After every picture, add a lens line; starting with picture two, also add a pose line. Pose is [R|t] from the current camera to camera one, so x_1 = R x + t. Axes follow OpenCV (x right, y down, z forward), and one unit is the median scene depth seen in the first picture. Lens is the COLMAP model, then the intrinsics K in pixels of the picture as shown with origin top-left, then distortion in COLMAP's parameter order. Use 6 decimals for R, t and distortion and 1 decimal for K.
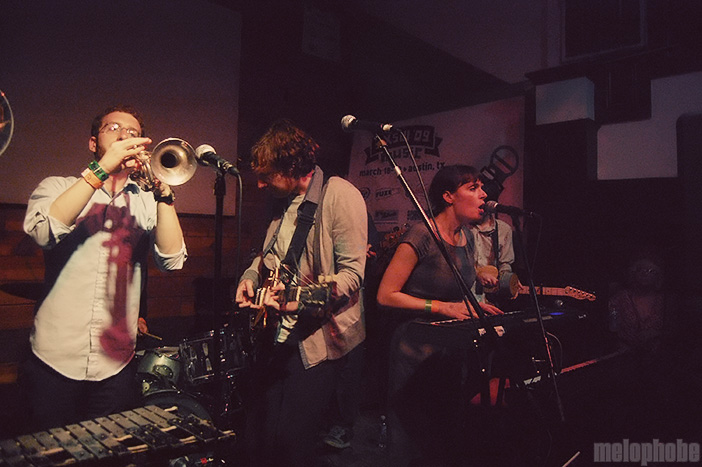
lens RADIAL K [[560.1, 0, 348.5], [0, 560.1, 220.6], [0, 0, 1]] dist [-0.093640, 0.044440]
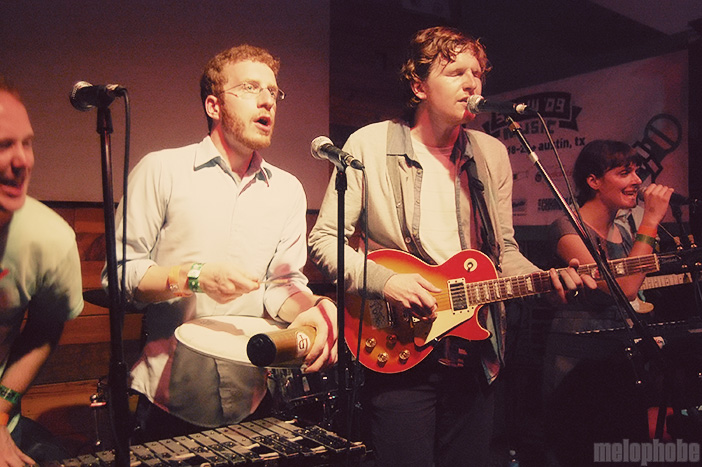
lens RADIAL K [[709.0, 0, 350.1], [0, 709.0, 214.6], [0, 0, 1]] dist [-0.056407, -0.007914]
pose [[0.988553, -0.019284, -0.149635, -0.028787], [0.019690, 0.999805, 0.001228, -0.004601], [0.149583, -0.004160, 0.988740, -0.118963]]
